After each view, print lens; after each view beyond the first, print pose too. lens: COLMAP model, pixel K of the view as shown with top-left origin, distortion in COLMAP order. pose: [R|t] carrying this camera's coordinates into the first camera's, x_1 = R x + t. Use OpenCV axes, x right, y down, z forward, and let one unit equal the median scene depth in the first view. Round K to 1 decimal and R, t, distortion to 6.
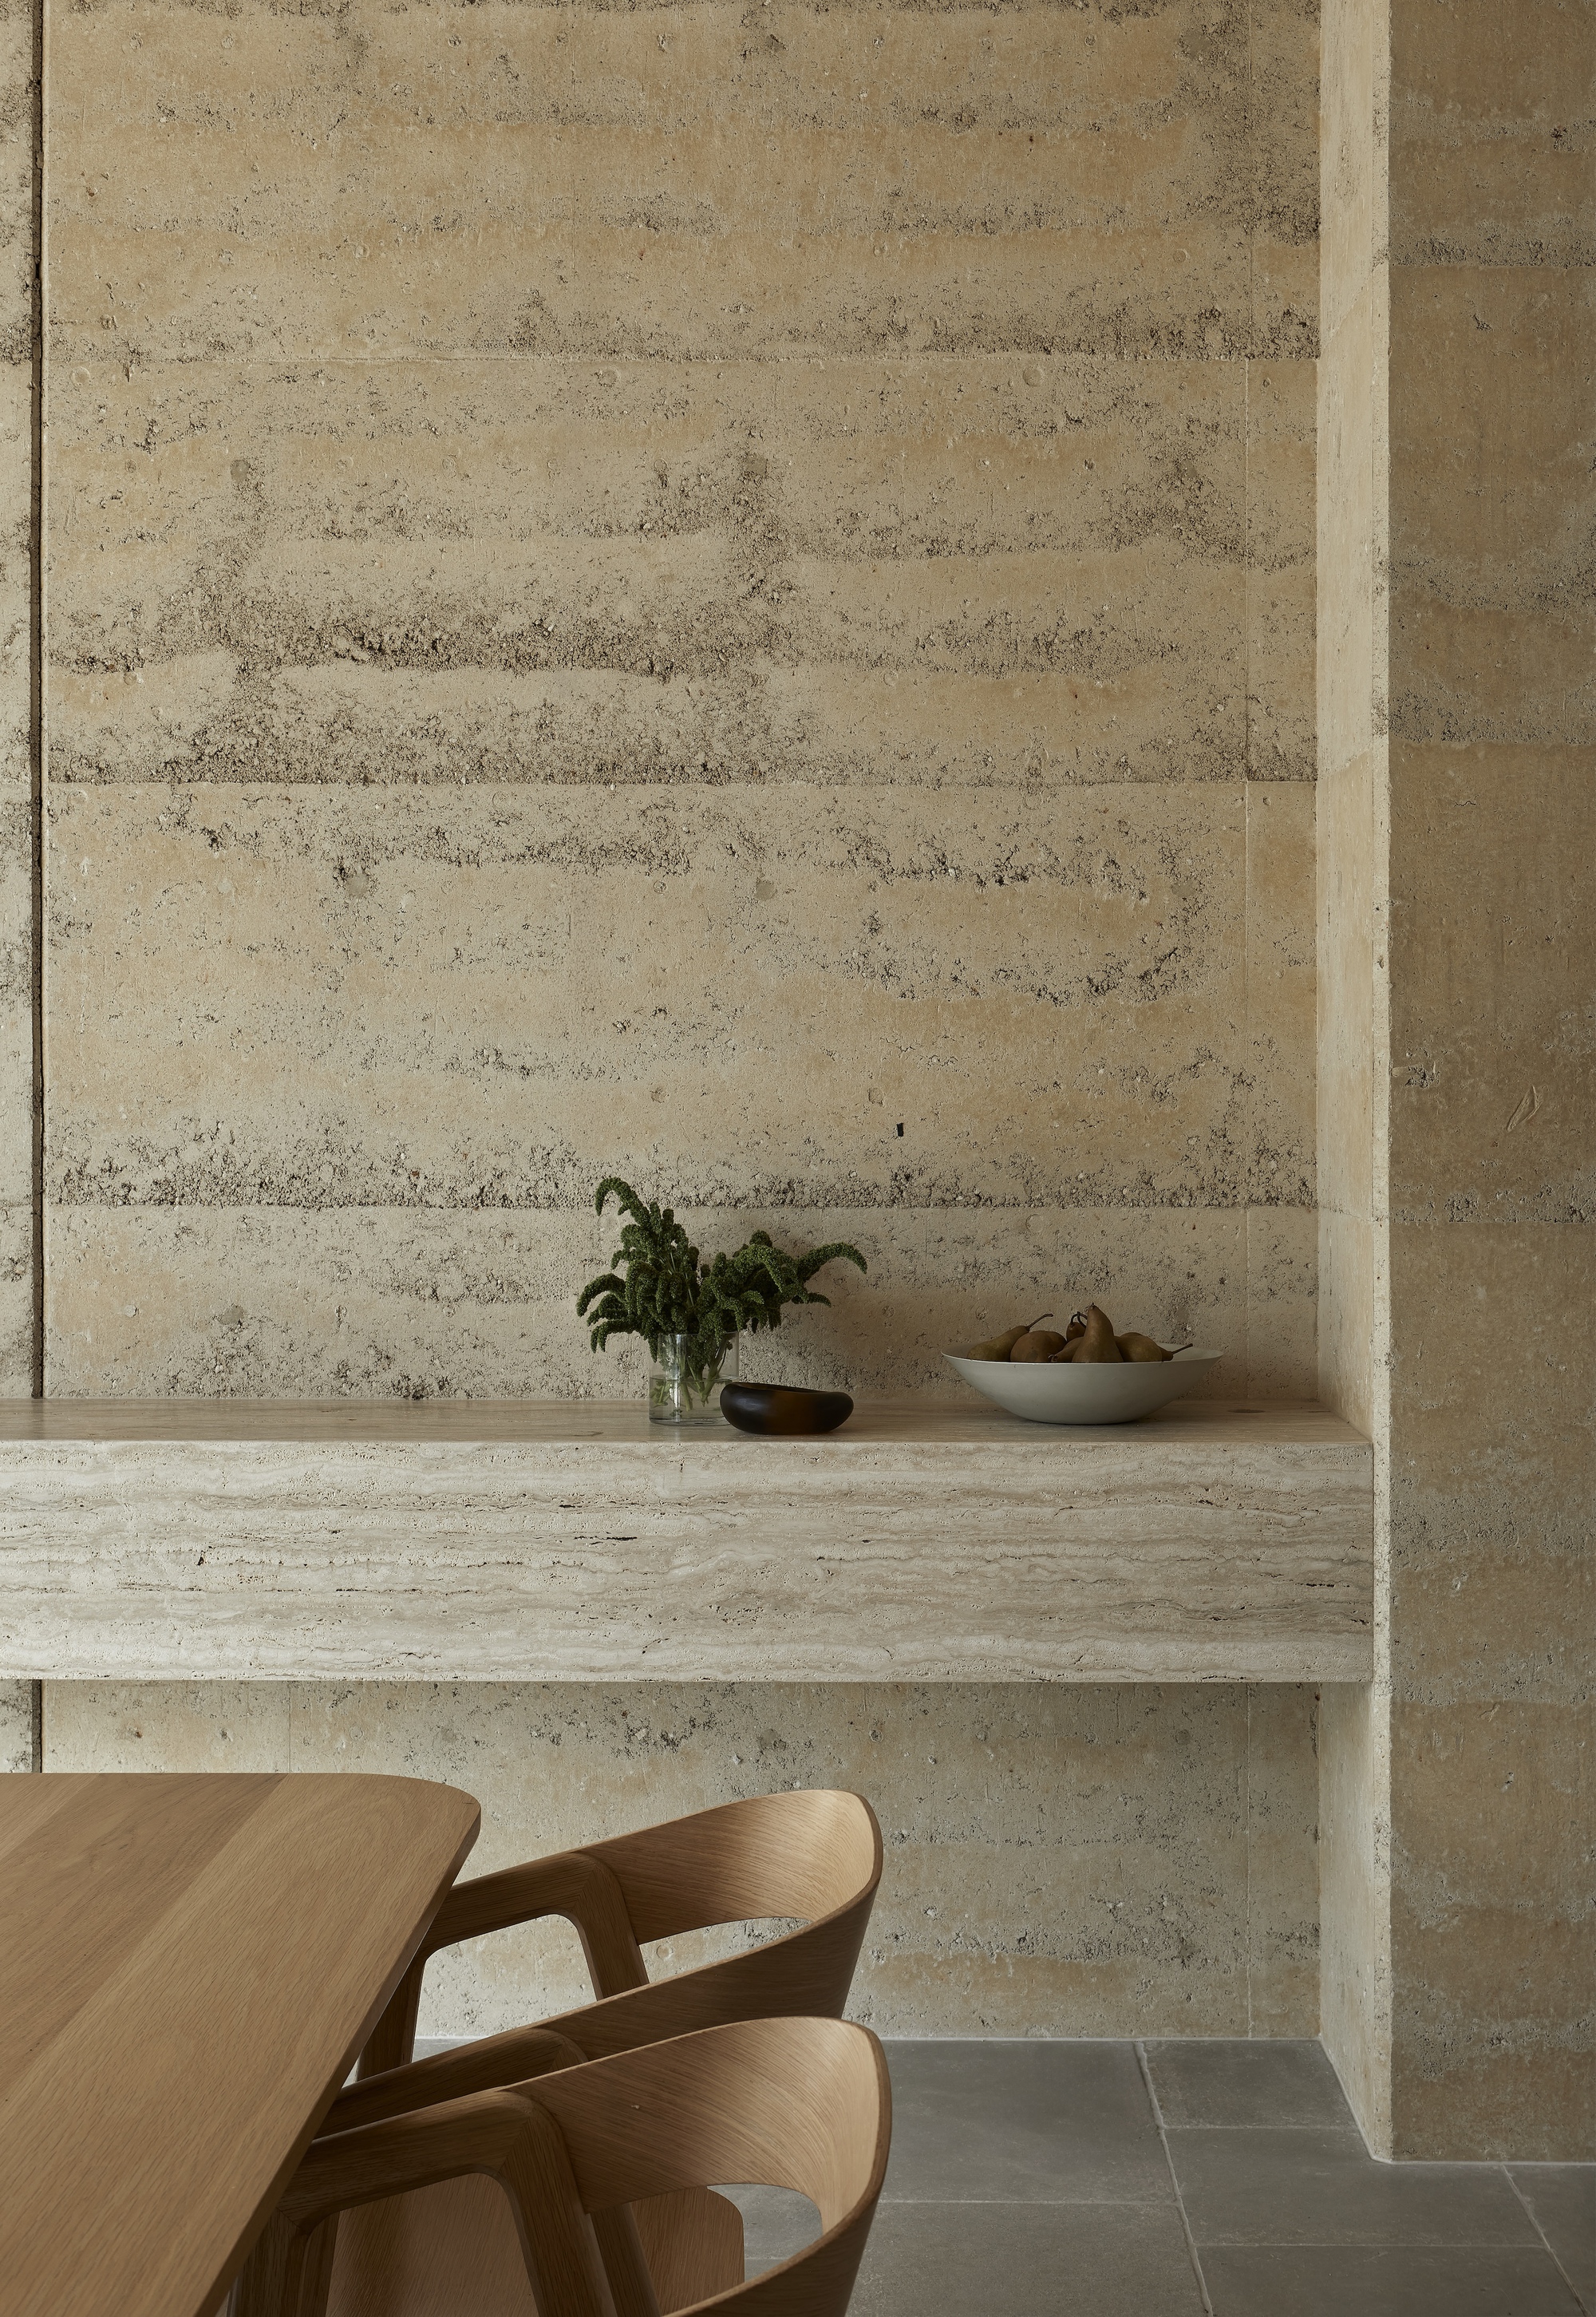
lens RADIAL K [[3119.0, 0, 882.7], [0, 3119.0, 1077.1], [0, 0, 1]] dist [-0.010664, 0.000000]
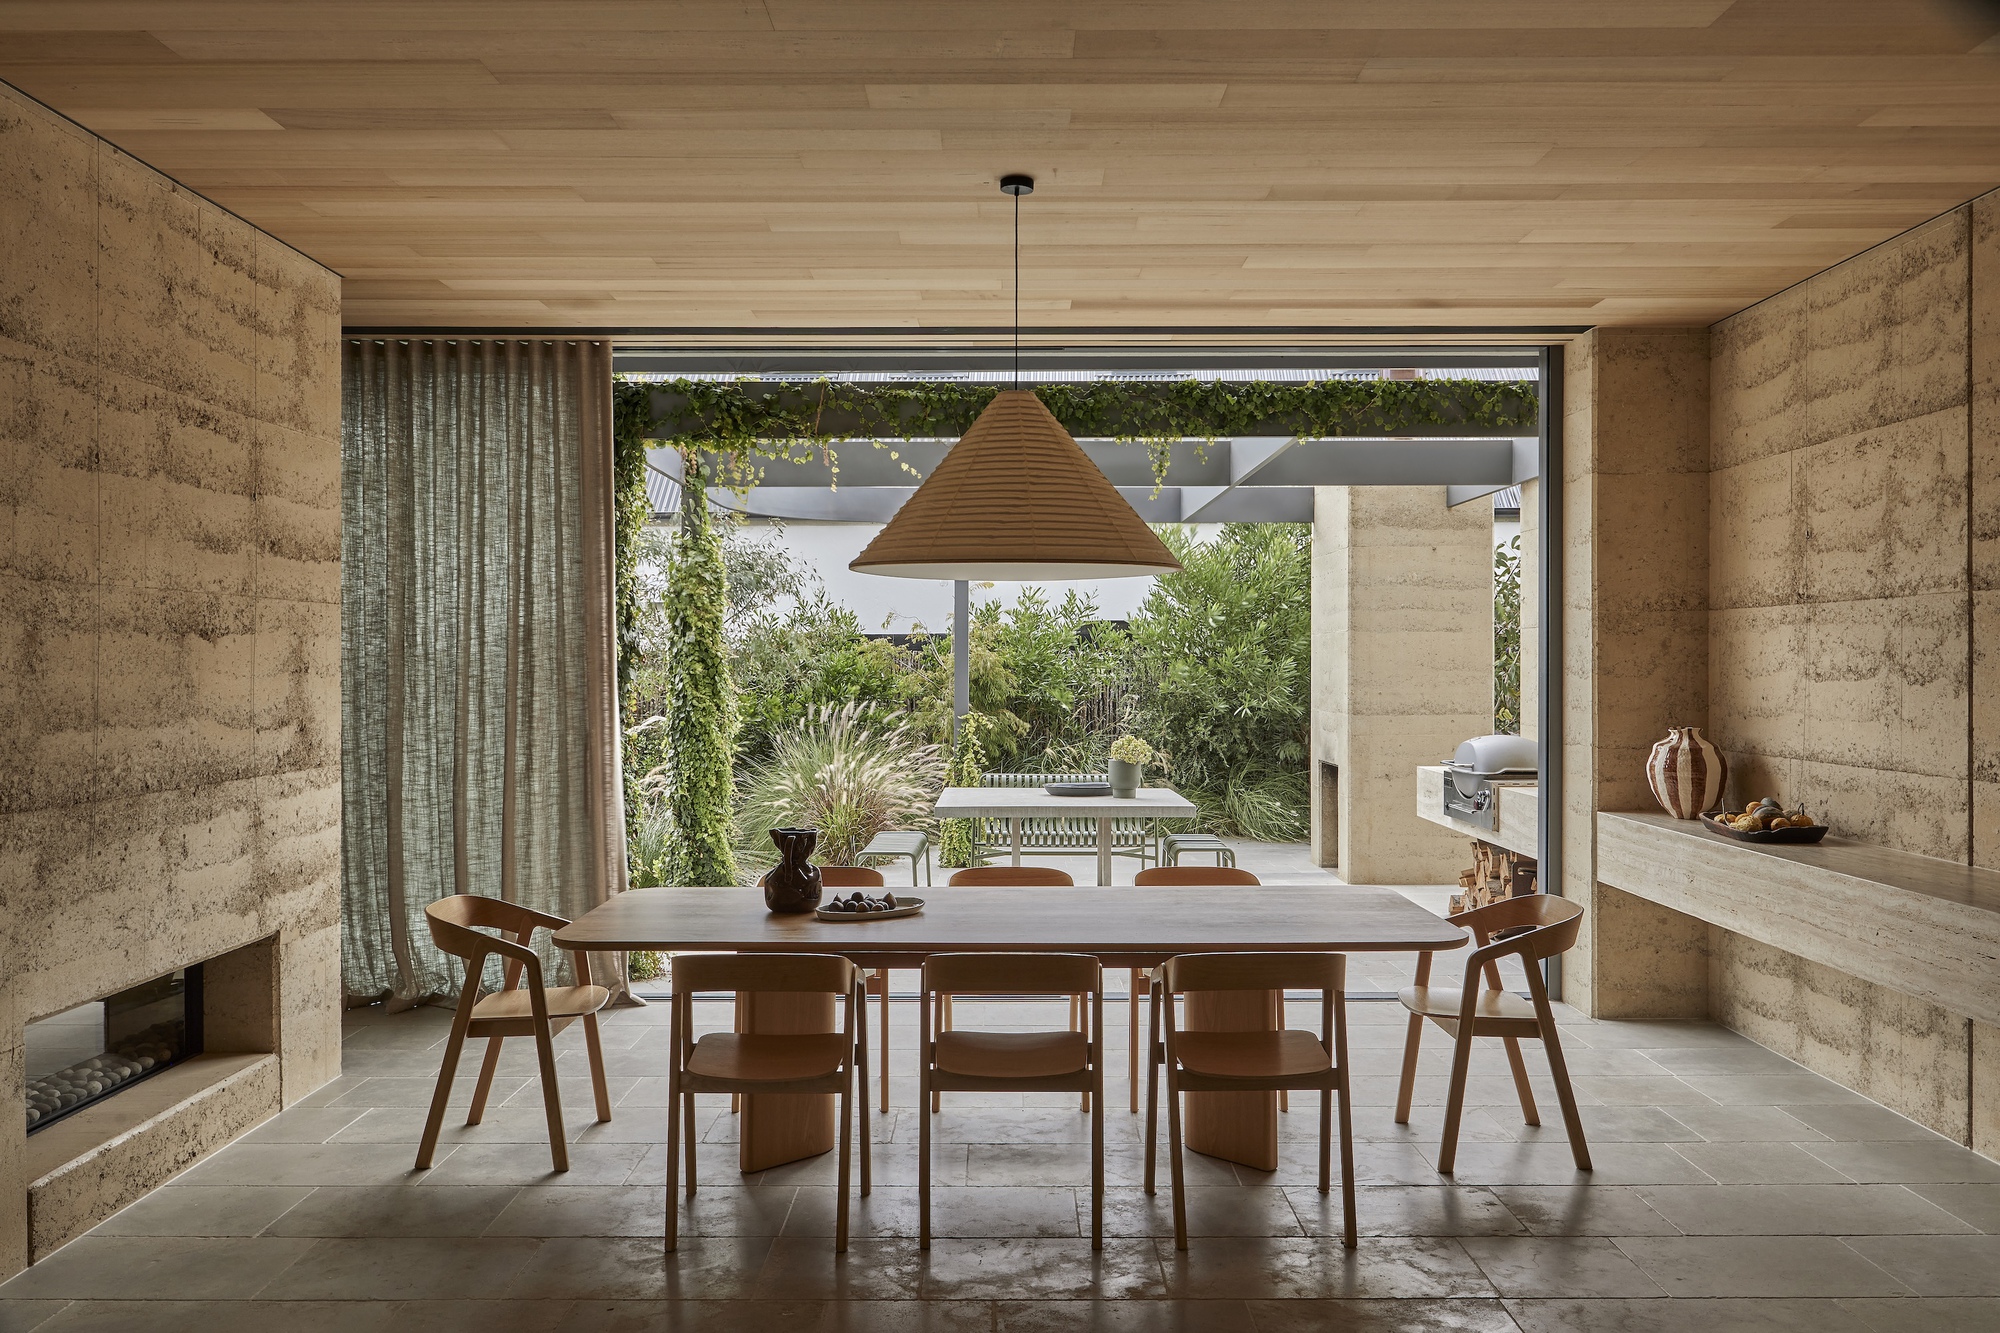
lens RADIAL K [[1527.7, 0, 1008.3], [0, 1527.7, 671.4], [0, 0, 1]] dist [0.001745, -0.003397]
pose [[0.011958, 0.003717, -0.999922, 0.824244], [0.003530, 0.999987, 0.003759, -0.043660], [0.999922, -0.003575, 0.011945, 0.297011]]
